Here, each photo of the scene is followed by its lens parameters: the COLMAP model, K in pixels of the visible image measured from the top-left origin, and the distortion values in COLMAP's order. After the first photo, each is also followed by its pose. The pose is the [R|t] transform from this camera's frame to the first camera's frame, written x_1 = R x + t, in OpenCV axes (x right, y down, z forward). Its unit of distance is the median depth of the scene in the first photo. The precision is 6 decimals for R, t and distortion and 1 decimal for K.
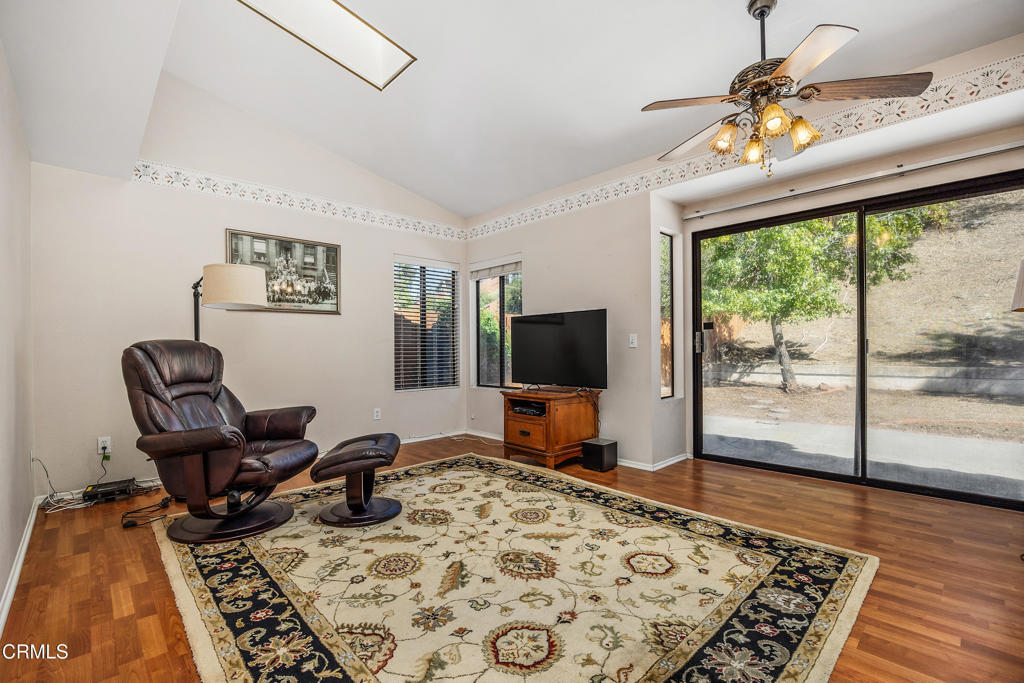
lens RADIAL K [[454.6, 0, 509.1], [0, 454.6, 350.6], [0, 0, 1]] dist [-0.014072, 0.000067]
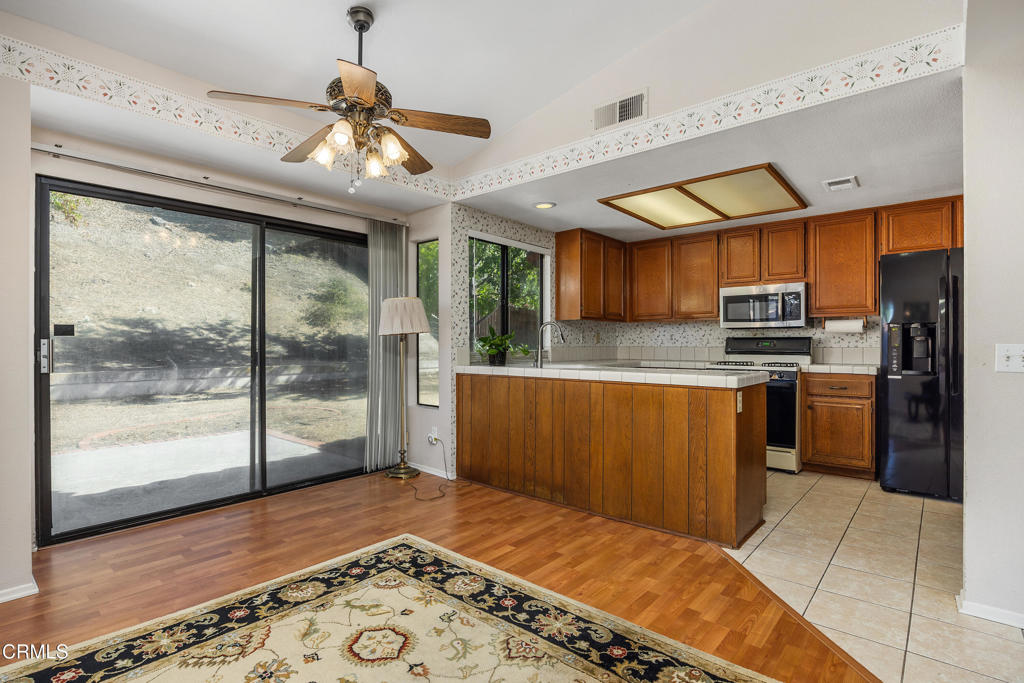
lens RADIAL K [[502.0, 0, 508.8], [0, 502.0, 340.1], [0, 0, 1]] dist [-0.014694, -0.000191]
pose [[-0.092659, 0.013556, 0.995606, -0.530247], [0.001623, 0.999908, -0.013463, -0.050792], [-0.995697, 0.000368, -0.092673, 0.752683]]
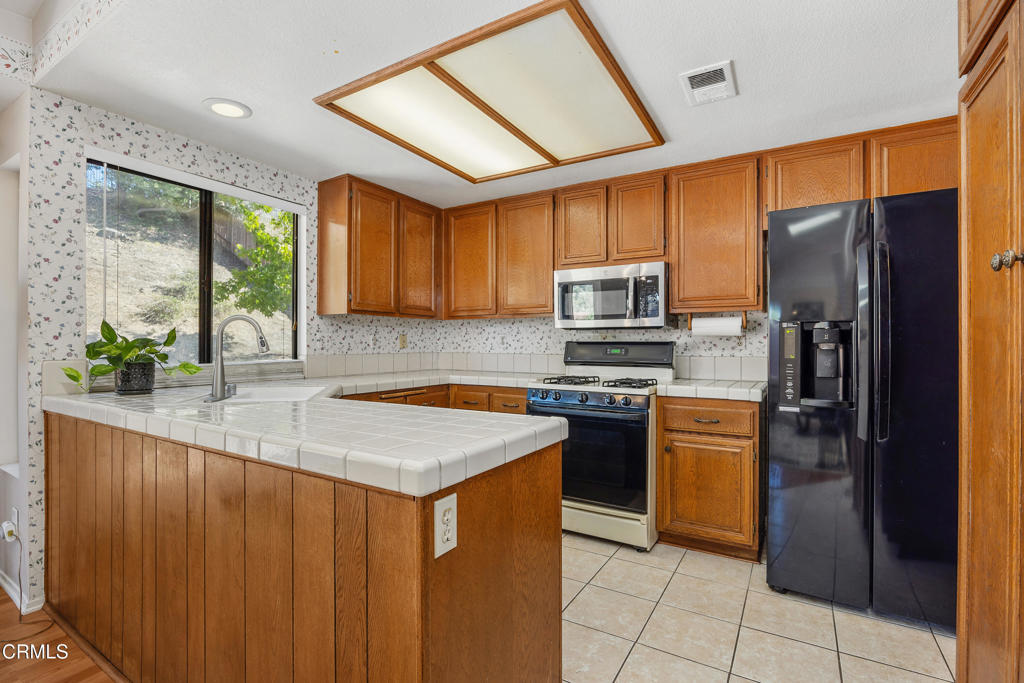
lens RADIAL K [[475.7, 0, 510.6], [0, 475.7, 339.3], [0, 0, 1]] dist [-0.022997, 0.000193]
pose [[-0.260617, 0.013228, 0.965352, 0.177047], [0.001548, 0.999911, -0.013284, -0.077506], [-0.965441, -0.001968, -0.260614, 0.155847]]
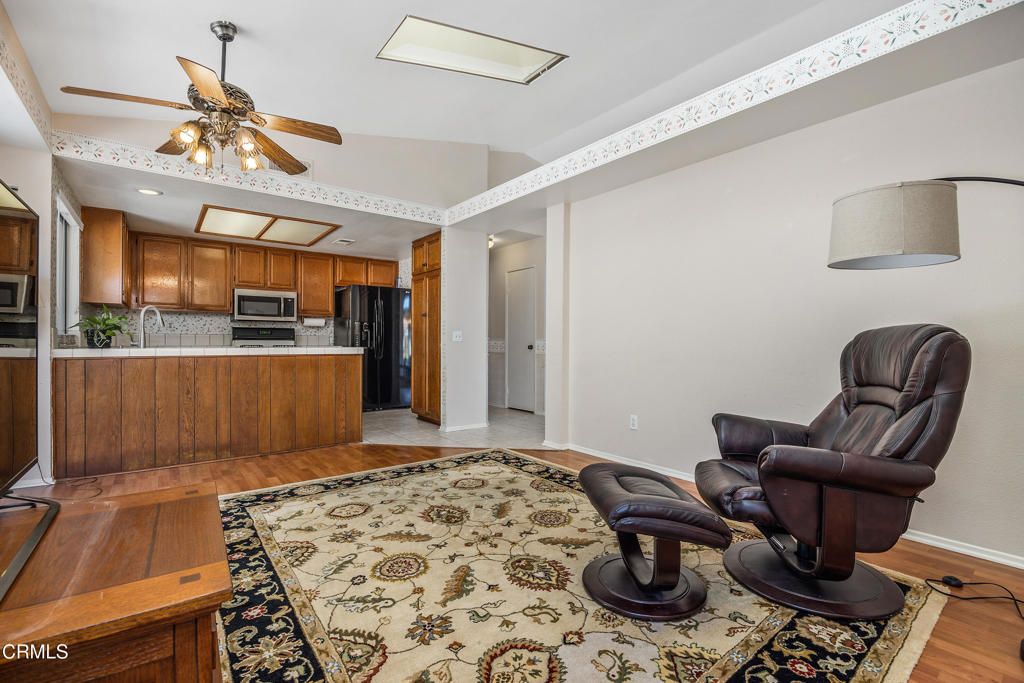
lens RADIAL K [[454.6, 0, 510.4], [0, 454.6, 344.5], [0, 0, 1]] dist [-0.014072, 0.000067]
pose [[-0.995224, 0.003880, 0.097537, -0.233263], [0.004484, 0.999972, 0.005974, -0.001227], [-0.097511, 0.006383, -0.995214, 1.960086]]
